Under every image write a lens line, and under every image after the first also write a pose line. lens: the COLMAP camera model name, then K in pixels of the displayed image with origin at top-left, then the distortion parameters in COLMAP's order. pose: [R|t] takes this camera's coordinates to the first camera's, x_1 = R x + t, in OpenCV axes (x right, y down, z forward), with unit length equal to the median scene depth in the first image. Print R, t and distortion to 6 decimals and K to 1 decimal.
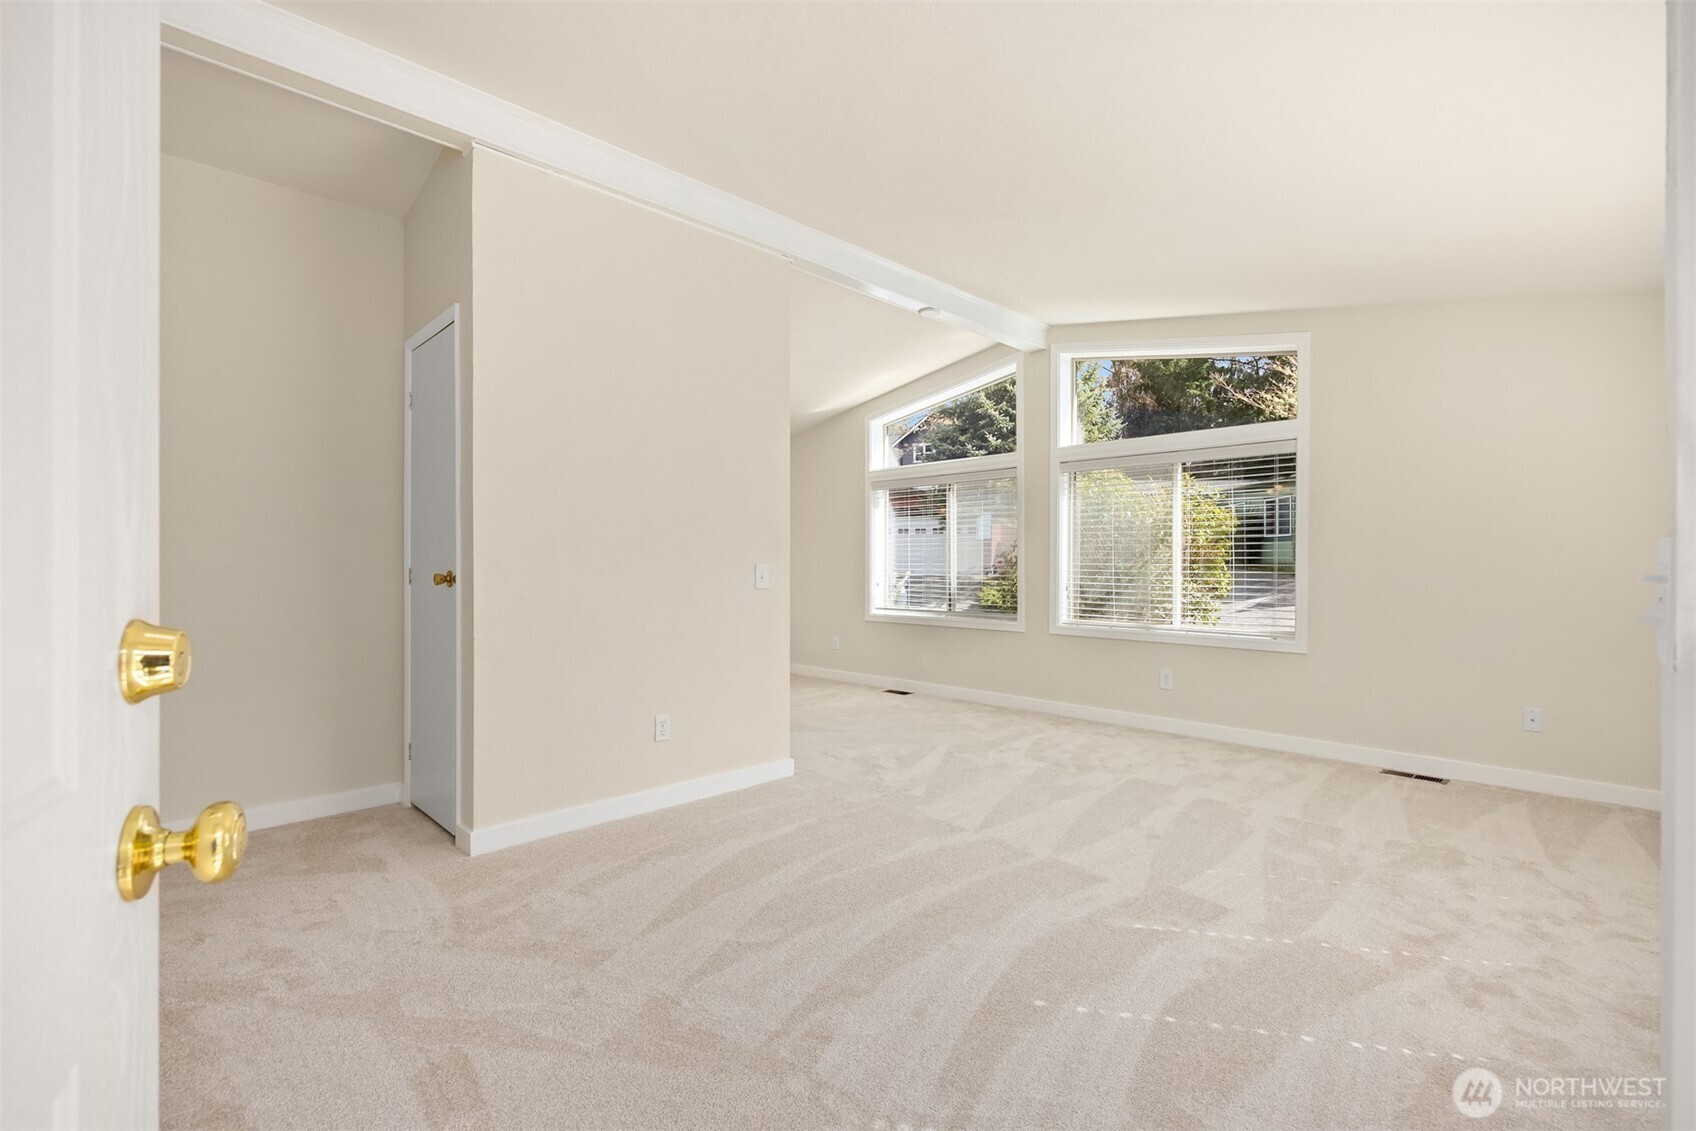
lens RADIAL K [[765.7, 0, 844.0], [0, 765.7, 561.9], [0, 0, 1]] dist [0.014038, 0.000993]
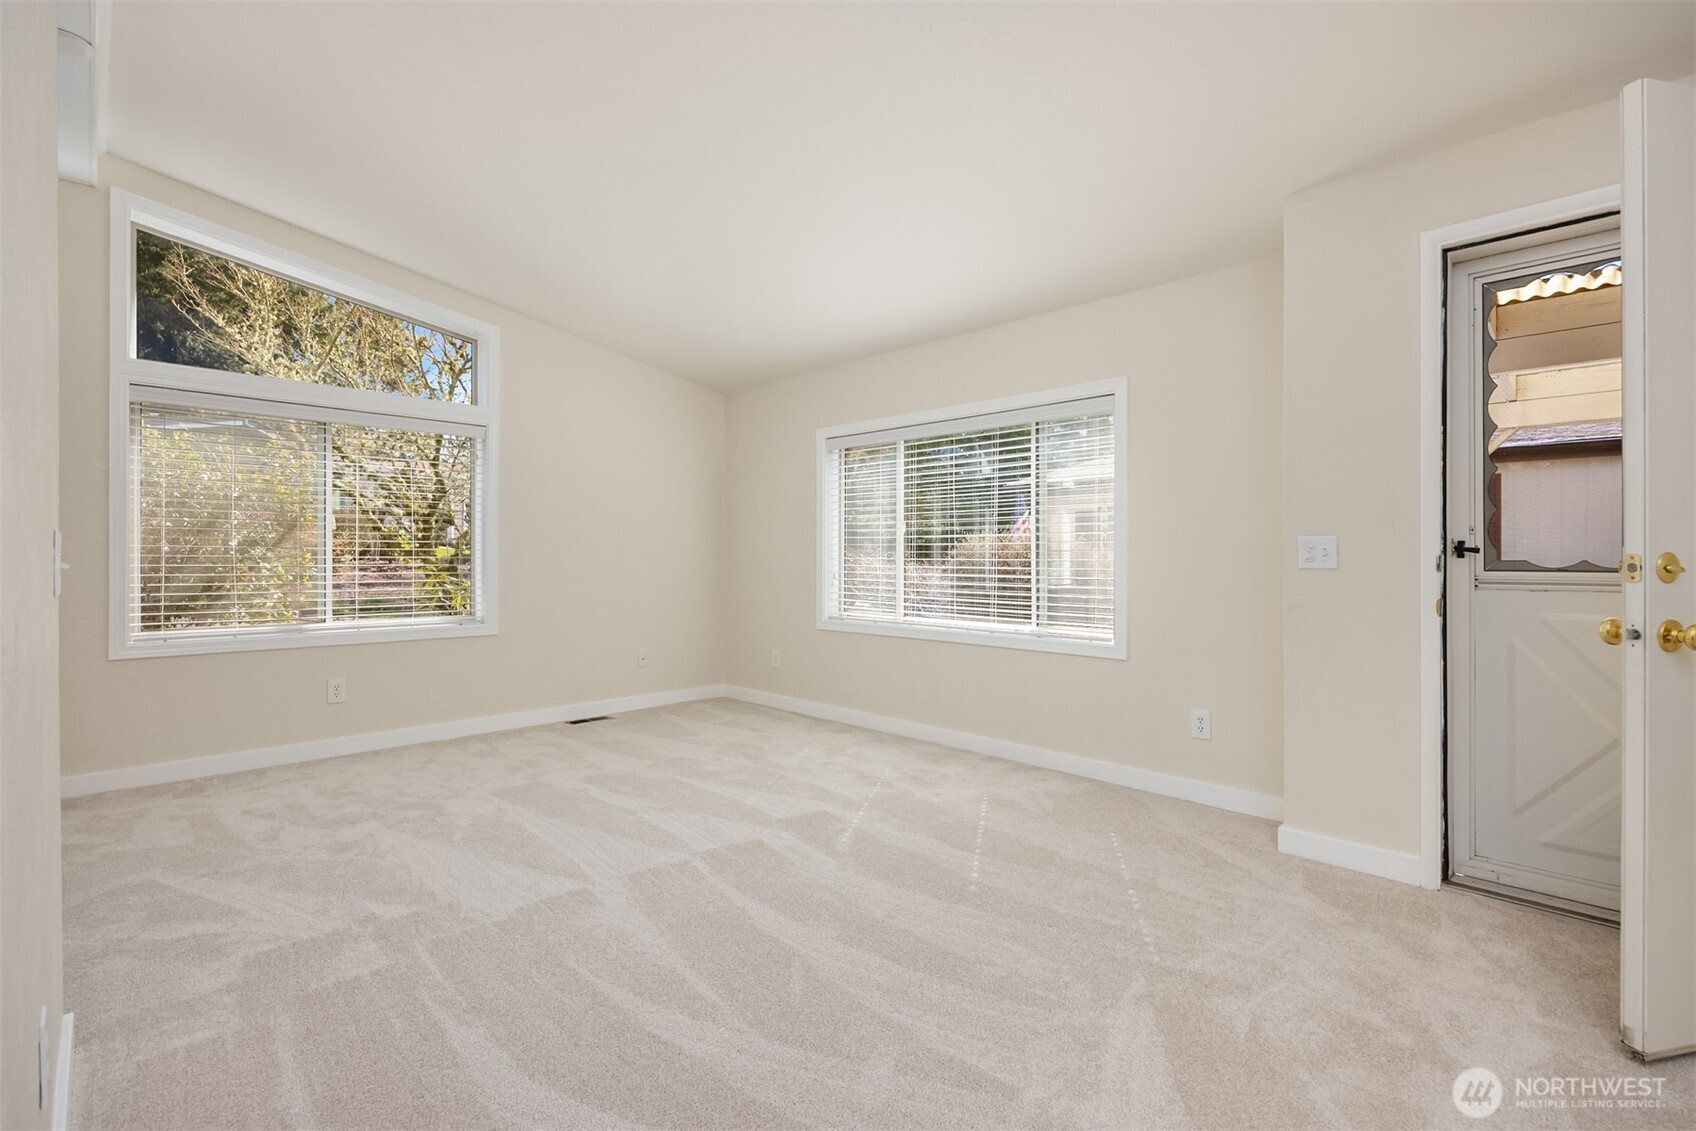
lens RADIAL K [[765.7, 0, 843.9], [0, 765.7, 563.1], [0, 0, 1]] dist [0.014038, 0.000993]
pose [[-0.007017, -0.003901, 0.999968, -0.640921], [0.002908, 0.999988, 0.003922, 0.031485], [-0.999971, 0.002935, -0.007006, 0.810199]]
